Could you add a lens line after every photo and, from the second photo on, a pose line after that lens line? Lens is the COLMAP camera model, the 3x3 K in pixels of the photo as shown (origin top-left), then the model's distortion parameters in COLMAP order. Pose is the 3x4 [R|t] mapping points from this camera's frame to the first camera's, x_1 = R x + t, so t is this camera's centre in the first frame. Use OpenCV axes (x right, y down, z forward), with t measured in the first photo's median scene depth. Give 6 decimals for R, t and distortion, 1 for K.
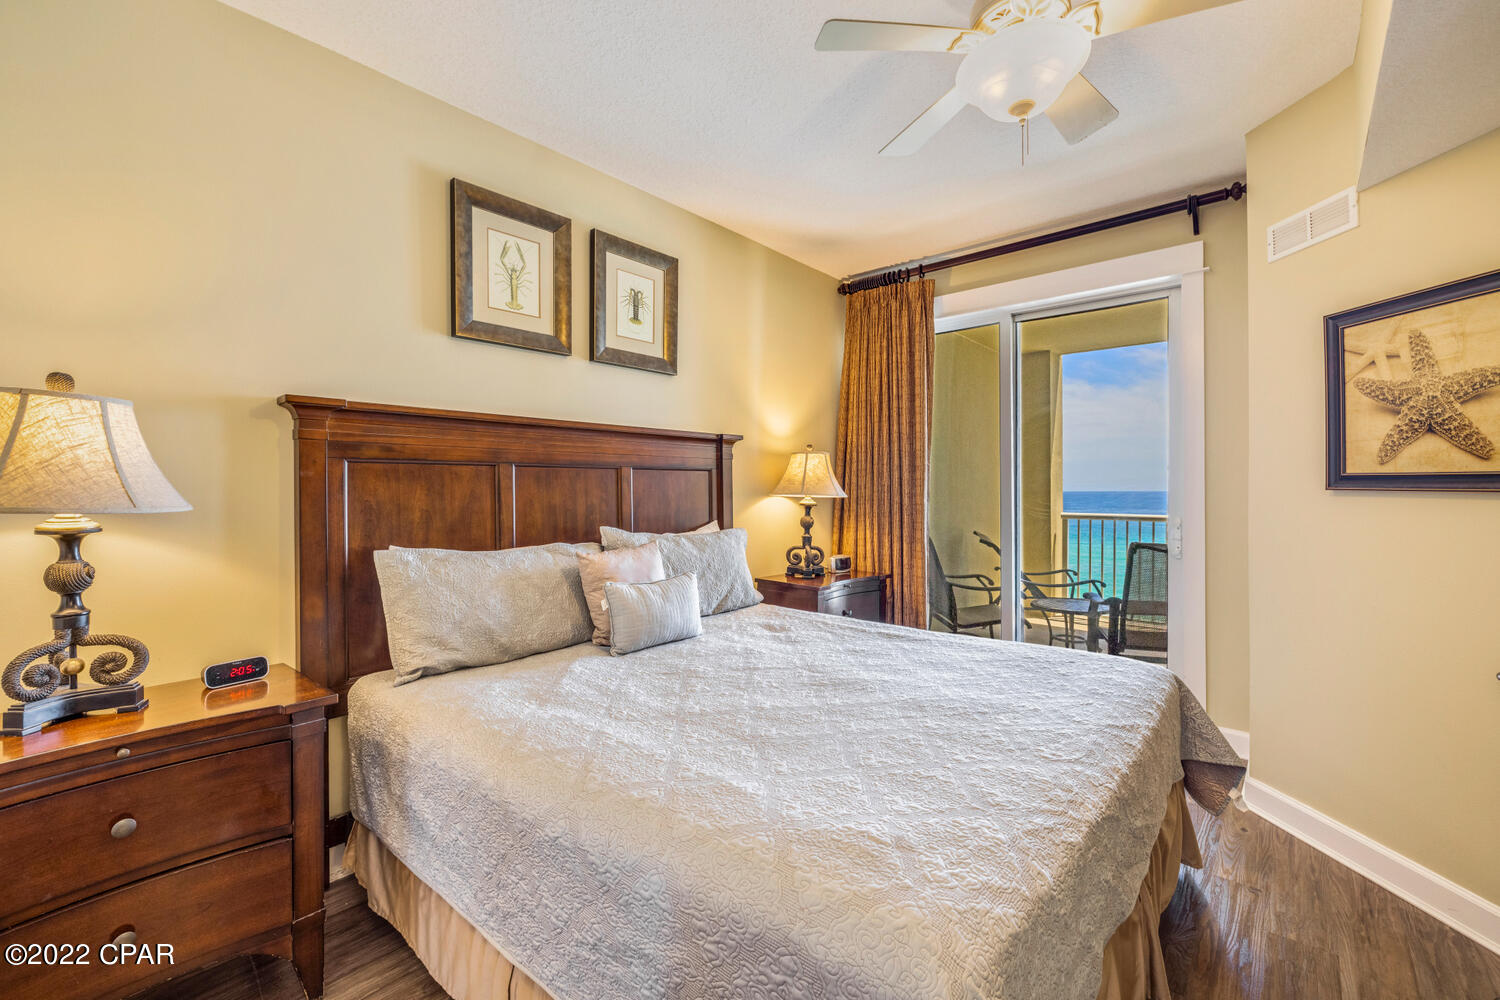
lens RADIAL K [[629.6, 0, 751.2], [0, 629.6, 491.3], [0, 0, 1]] dist [-0.000374, 0.000162]
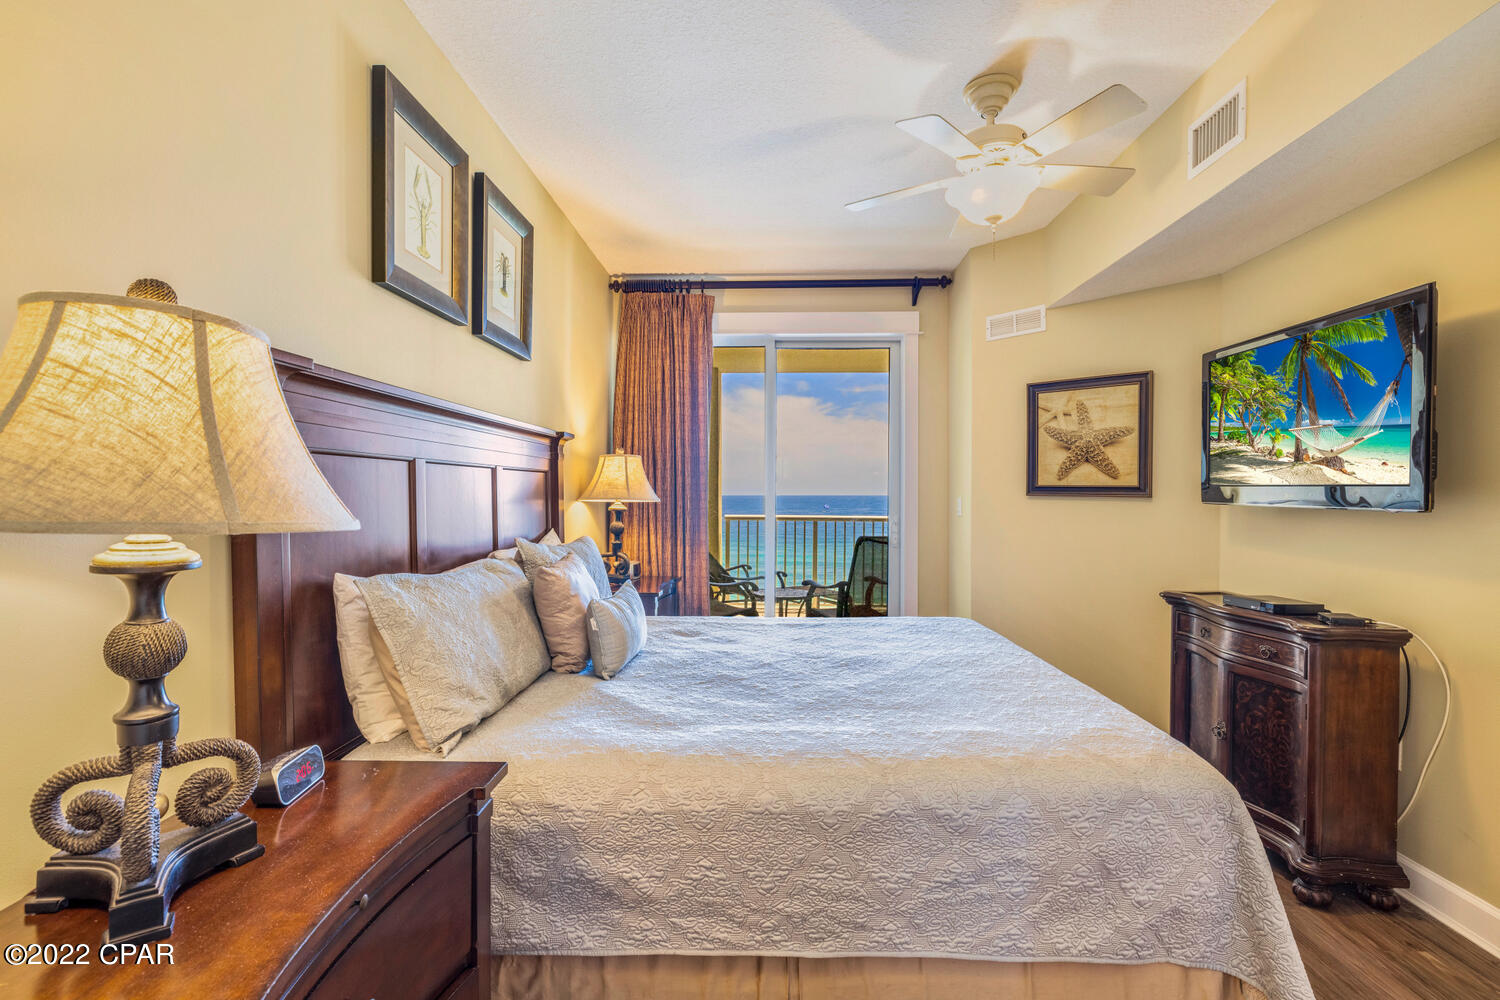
lens RADIAL K [[676.5, 0, 747.9], [0, 676.5, 498.0], [0, 0, 1]] dist [-0.001975, 0.000230]
pose [[0.779069, -0.000099, 0.626938, -0.625728], [-0.001997, 0.999995, 0.002639, 0.000725], [-0.626935, -0.003309, 0.779065, 0.121353]]
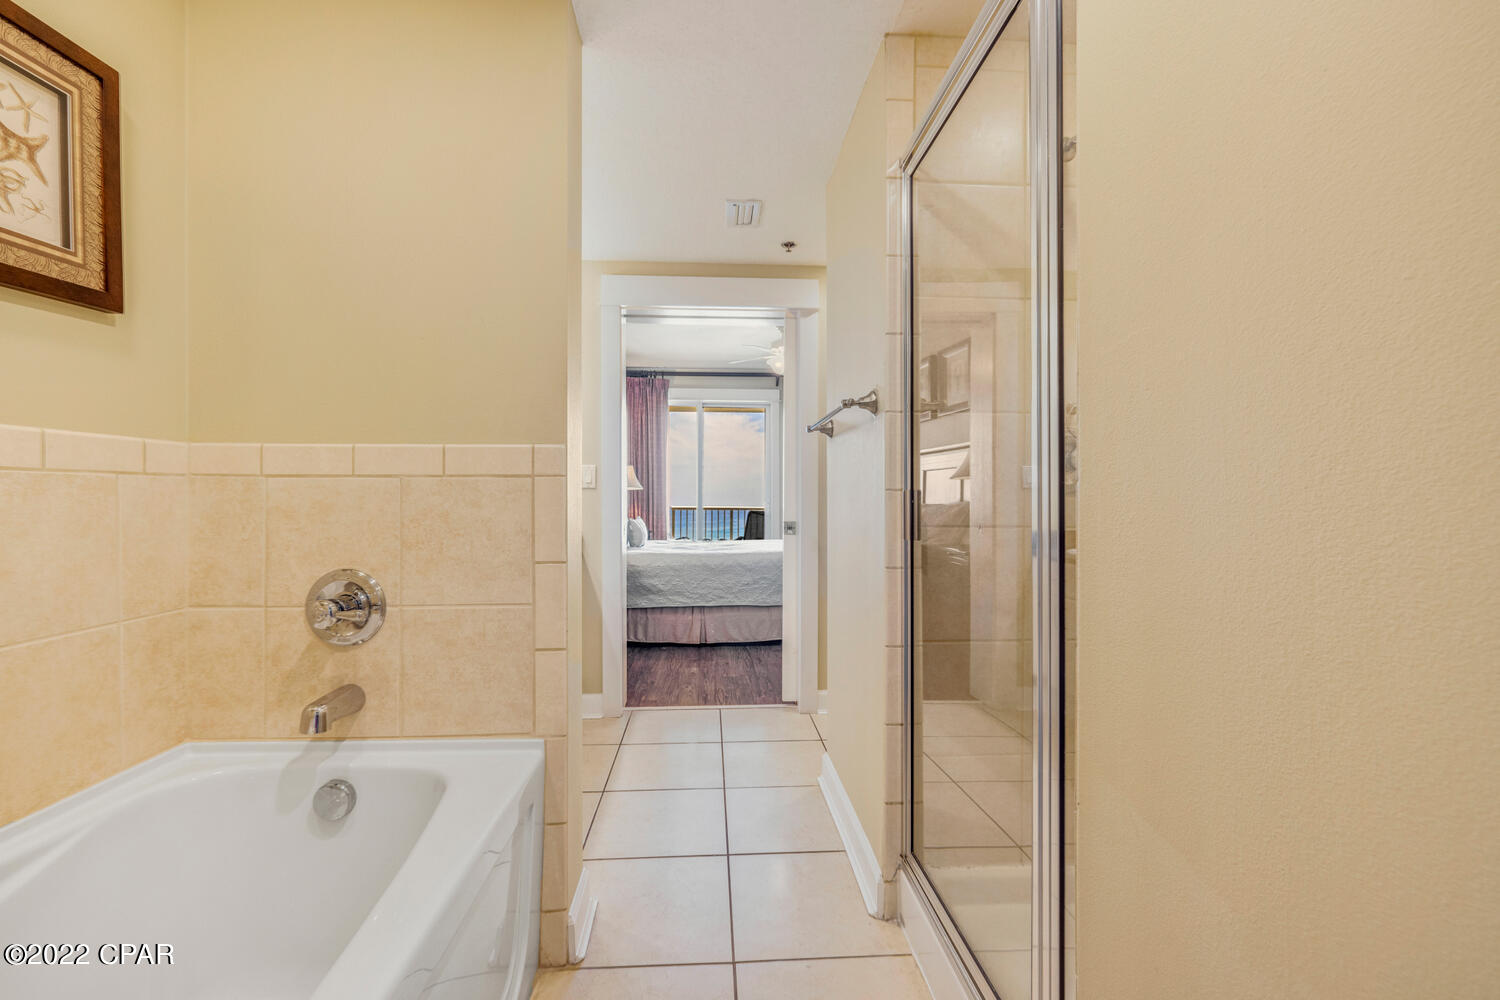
lens RADIAL K [[641.3, 0, 745.7], [0, 641.3, 502.6], [0, 0, 1]] dist [-0.001152, 0.000010]
pose [[0.716825, 0.004102, 0.697241, -1.530518], [0.000897, 0.999976, -0.006805, 0.100044], [-0.697252, 0.005503, 0.716805, -0.983358]]
